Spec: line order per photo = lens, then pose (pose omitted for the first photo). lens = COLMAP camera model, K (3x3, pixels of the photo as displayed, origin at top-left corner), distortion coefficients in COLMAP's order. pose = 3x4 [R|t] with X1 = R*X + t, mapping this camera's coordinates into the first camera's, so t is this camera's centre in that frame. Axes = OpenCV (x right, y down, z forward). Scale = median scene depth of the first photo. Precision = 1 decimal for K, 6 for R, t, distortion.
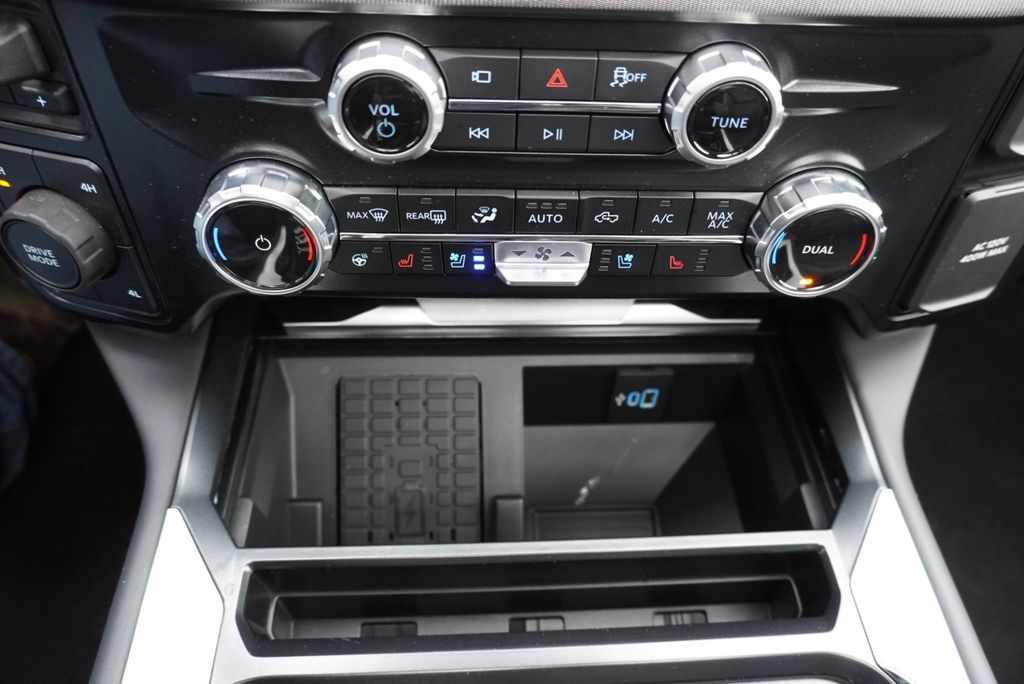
lens RADIAL K [[692.5, 0, 512.0], [0, 692.5, 342.0], [0, 0, 1]] dist [-0.041339, 0.003186]
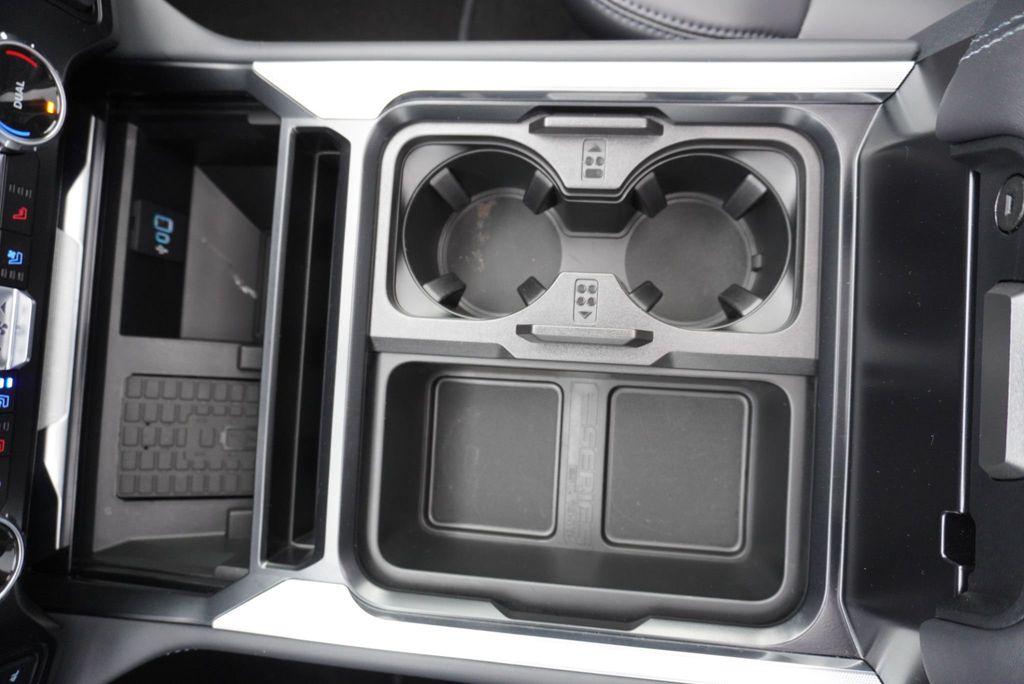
lens RADIAL K [[692.5, 0, 512.0], [0, 692.5, 342.0], [0, 0, 1]] dist [-0.041339, 0.003186]
pose [[0.096423, -0.995318, -0.006619, 0.075513], [0.861009, 0.080071, 0.502247, 0.028535], [-0.499365, -0.054127, 0.864699, -0.276856]]
